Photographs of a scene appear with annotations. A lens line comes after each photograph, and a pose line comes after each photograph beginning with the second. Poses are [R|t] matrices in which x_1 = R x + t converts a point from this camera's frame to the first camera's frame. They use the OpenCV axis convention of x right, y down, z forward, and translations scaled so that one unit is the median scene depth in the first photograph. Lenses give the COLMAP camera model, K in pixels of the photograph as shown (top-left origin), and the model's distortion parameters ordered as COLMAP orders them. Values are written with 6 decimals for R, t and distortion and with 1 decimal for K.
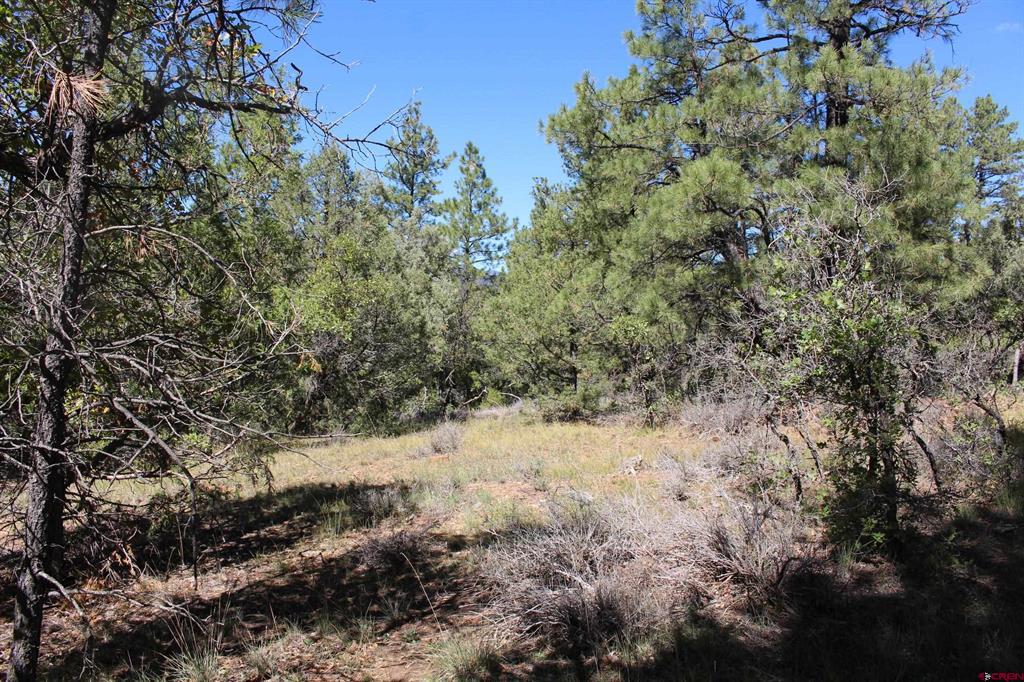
lens RADIAL K [[836.8, 0, 512.0], [0, 836.8, 341.0], [0, 0, 1]] dist [-0.113714, 0.101892]
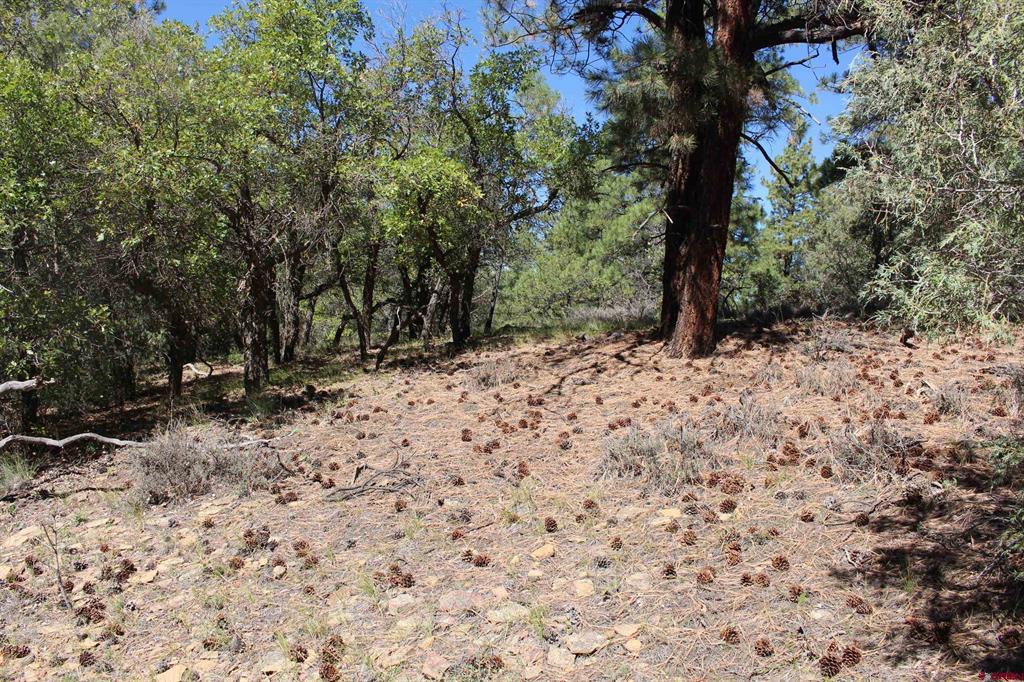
lens RADIAL K [[858.8, 0, 506.2], [0, 858.8, 347.5], [0, 0, 1]] dist [-0.150829, 0.114193]
pose [[0.998968, 0.021153, 0.040185, -0.038840], [-0.020436, 0.999626, -0.018183, 0.040673], [-0.040554, 0.017343, 0.999027, -0.243950]]
